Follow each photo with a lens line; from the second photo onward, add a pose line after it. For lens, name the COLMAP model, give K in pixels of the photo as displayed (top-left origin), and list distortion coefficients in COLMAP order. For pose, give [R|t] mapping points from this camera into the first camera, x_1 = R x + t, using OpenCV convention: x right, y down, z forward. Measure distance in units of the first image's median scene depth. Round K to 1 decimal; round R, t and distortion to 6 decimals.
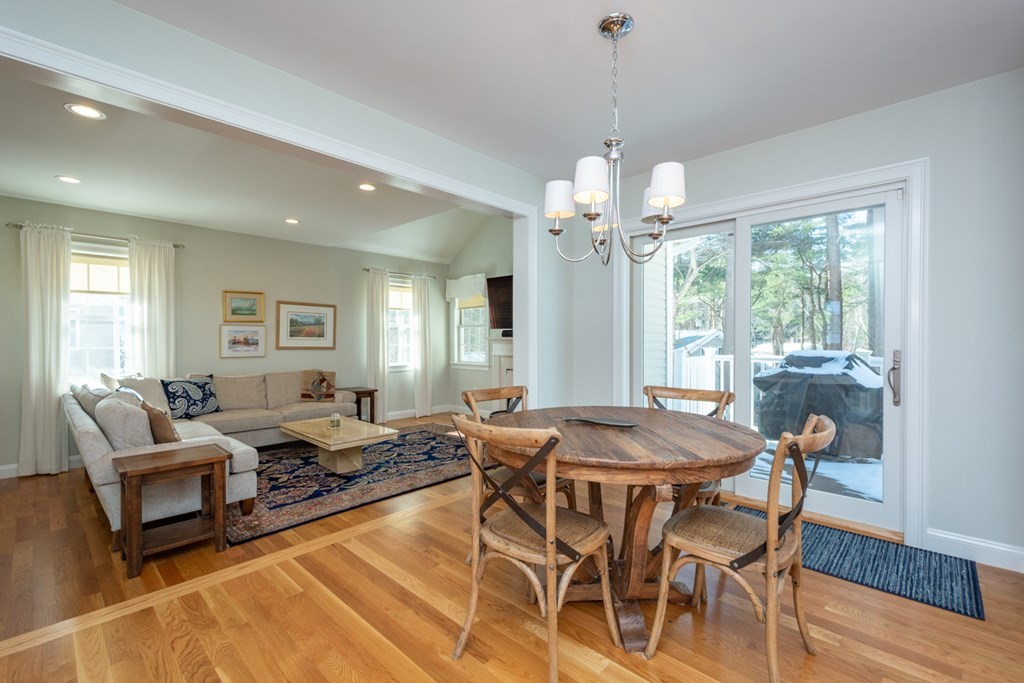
lens RADIAL K [[442.2, 0, 516.8], [0, 442.2, 346.6], [0, 0, 1]] dist [0.002067, 0.000262]
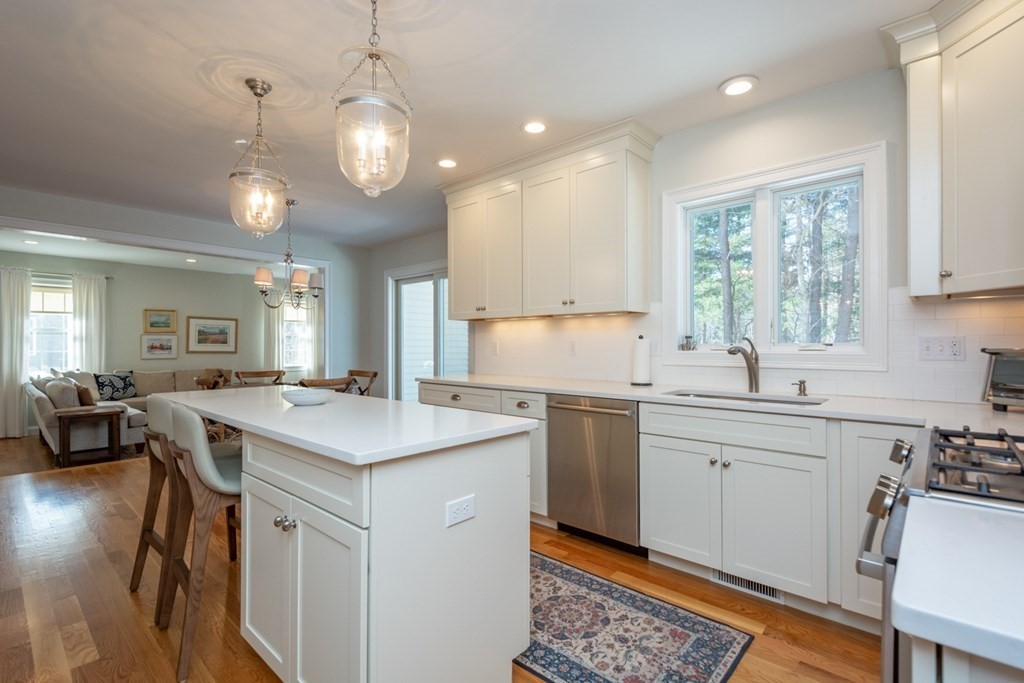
lens RADIAL K [[469.1, 0, 510.8], [0, 469.1, 350.7], [0, 0, 1]] dist [-0.000735, -0.000784]
pose [[0.999929, 0.001387, 0.011849, 0.499349], [-0.001316, 0.999981, -0.005978, 0.008120], [-0.011857, 0.005962, 0.999912, -0.502832]]
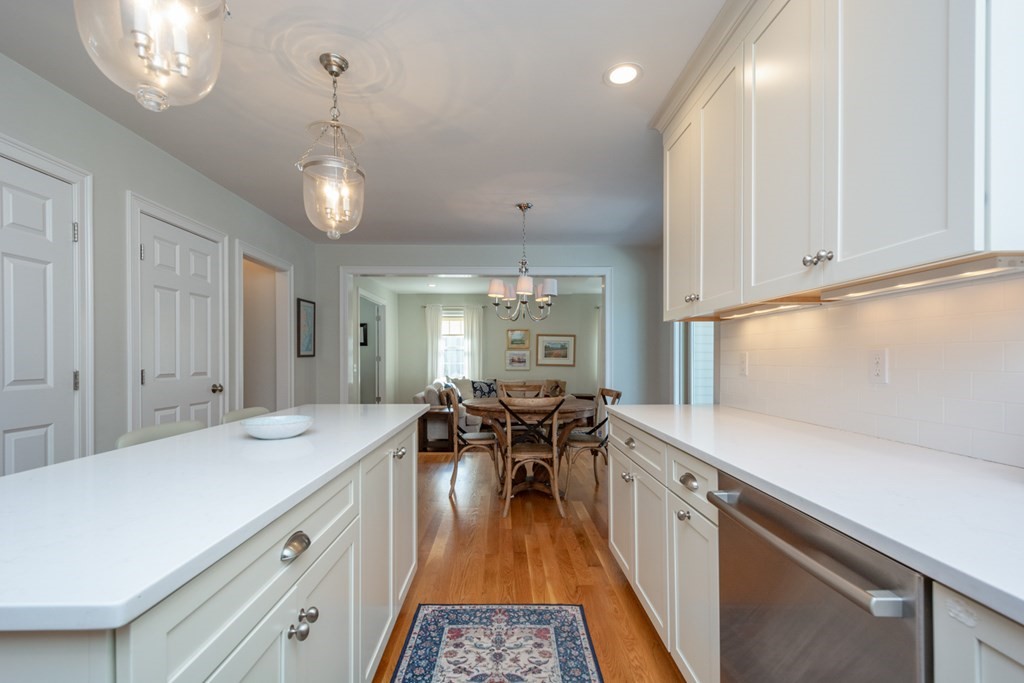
lens RADIAL K [[442.2, 0, 516.8], [0, 442.2, 346.6], [0, 0, 1]] dist [0.002067, 0.000262]
pose [[0.697884, -0.017911, -0.715987, 0.643633], [-0.015182, 0.999093, -0.039791, 0.003354], [0.716050, 0.038640, 0.696979, -0.168011]]
